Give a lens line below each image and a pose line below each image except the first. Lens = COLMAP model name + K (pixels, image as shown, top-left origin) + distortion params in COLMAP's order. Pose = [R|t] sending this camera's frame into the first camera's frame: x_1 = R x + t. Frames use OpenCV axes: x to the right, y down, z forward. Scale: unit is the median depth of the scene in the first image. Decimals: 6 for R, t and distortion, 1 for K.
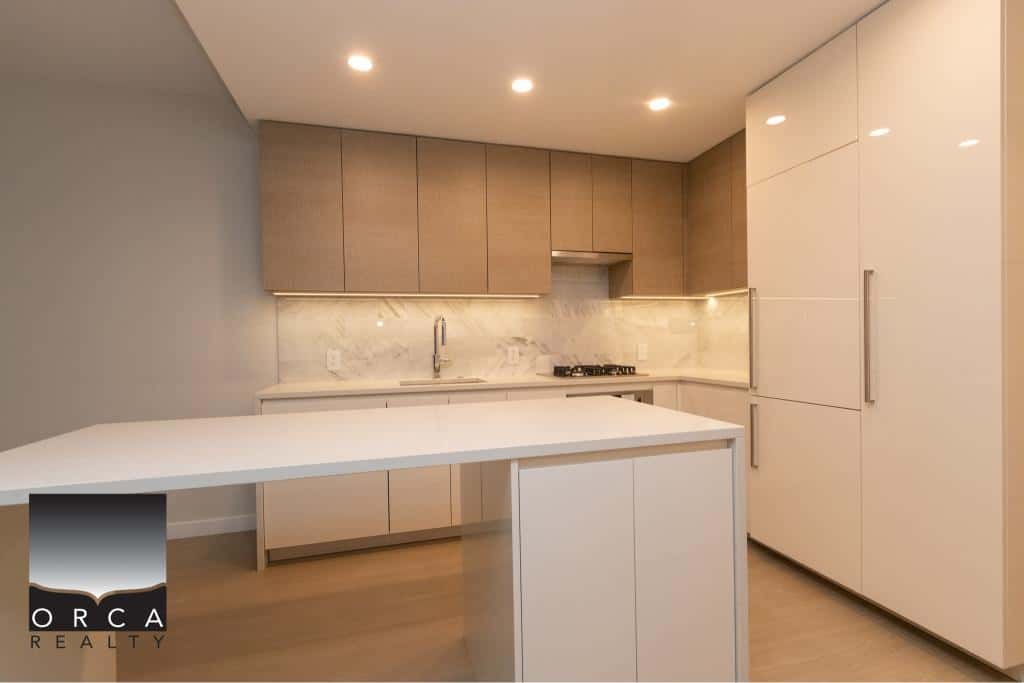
lens RADIAL K [[473.3, 0, 512.1], [0, 473.3, 339.7], [0, 0, 1]] dist [0.003122, 0.000237]
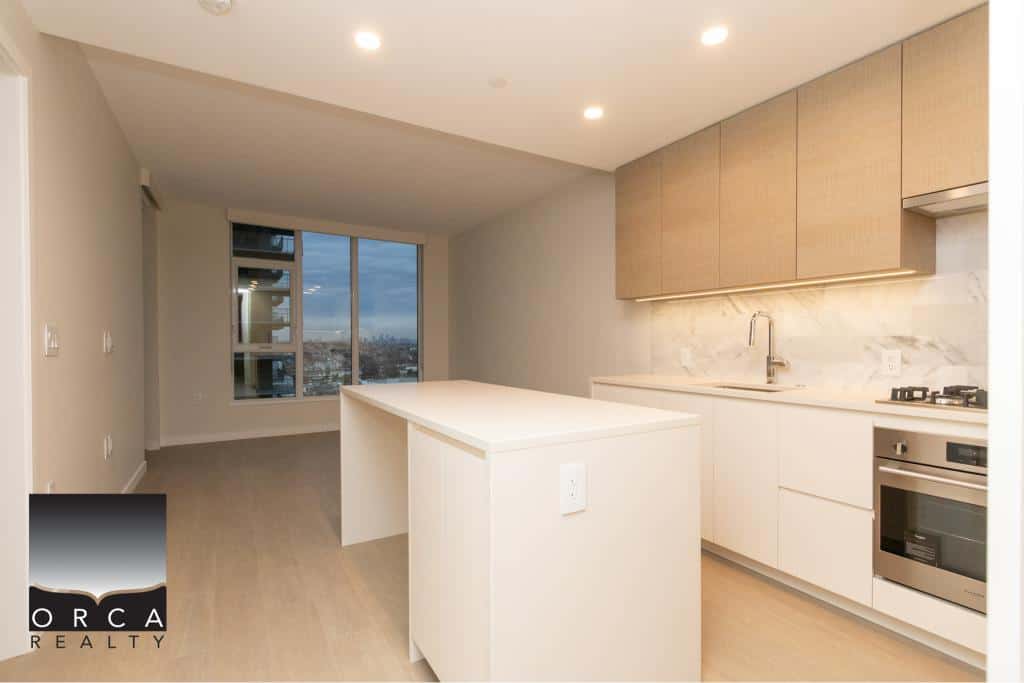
lens RADIAL K [[473.3, 0, 516.2], [0, 473.3, 341.9], [0, 0, 1]] dist [0.003122, 0.000237]
pose [[0.273508, 0.015860, -0.961739, 0.539700], [-0.000623, 0.999867, 0.016312, -0.007860], [0.961869, -0.003862, 0.273482, 0.314857]]
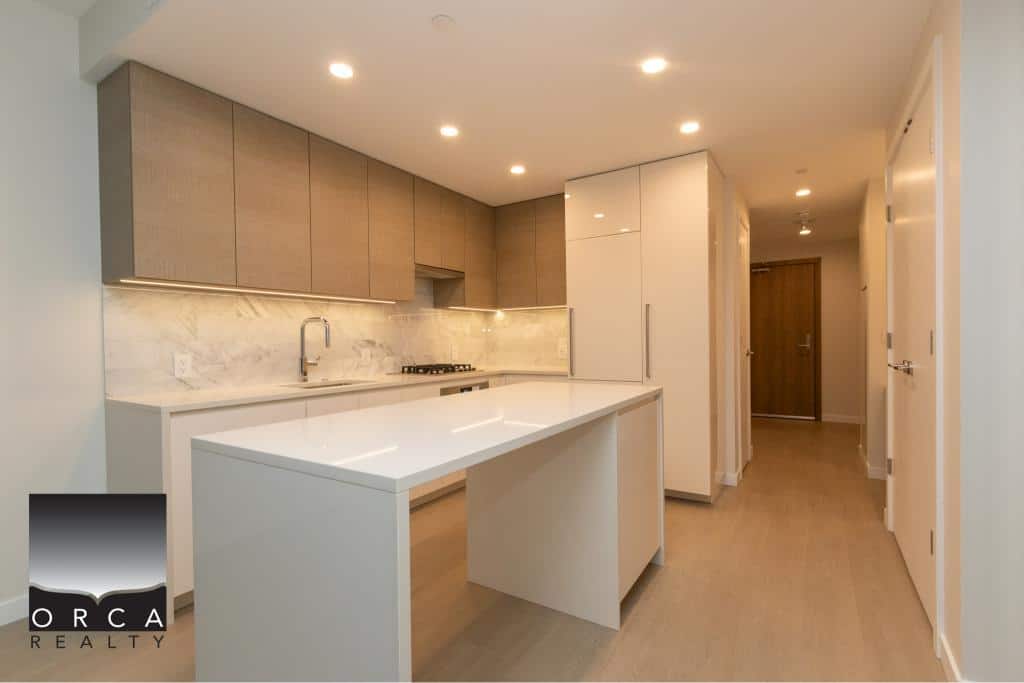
lens RADIAL K [[473.3, 0, 515.7], [0, 473.3, 338.3], [0, 0, 1]] dist [0.003122, 0.000237]
pose [[0.744240, 0.010365, 0.667831, -0.478056], [-0.000240, 0.999884, -0.015251, 0.007563], [-0.667912, 0.011190, 0.744156, -0.004407]]
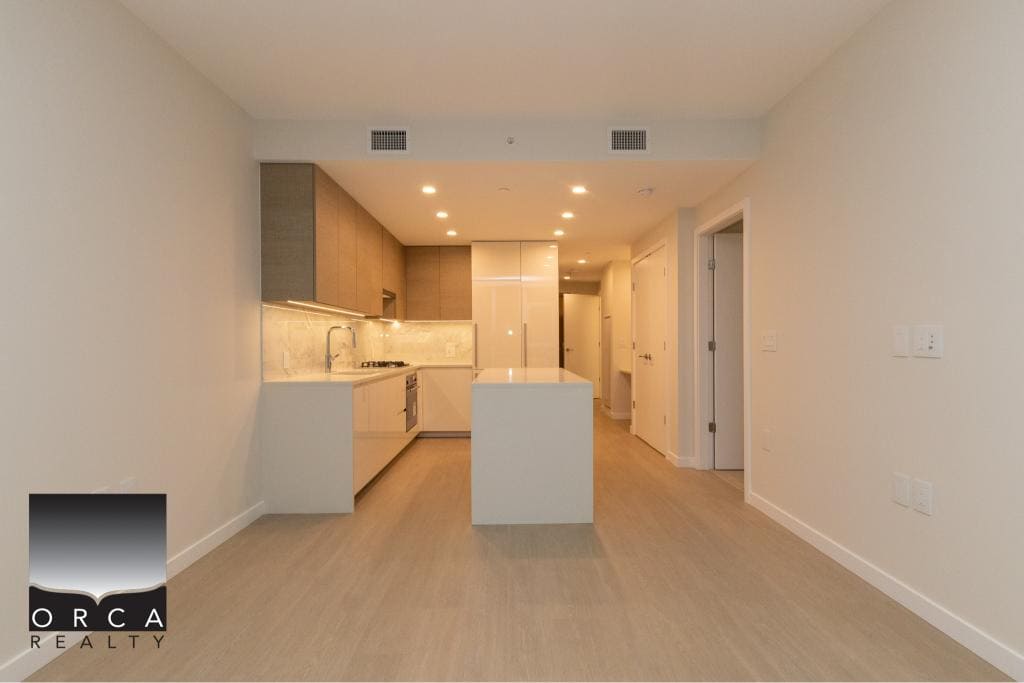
lens RADIAL K [[473.3, 0, 513.1], [0, 473.3, 348.2], [0, 0, 1]] dist [0.003122, 0.000237]
pose [[0.264962, 0.006443, 0.964237, -1.296860], [-0.005754, 0.999970, -0.005101, 0.016924], [-0.964242, -0.004196, 0.264991, 0.146563]]
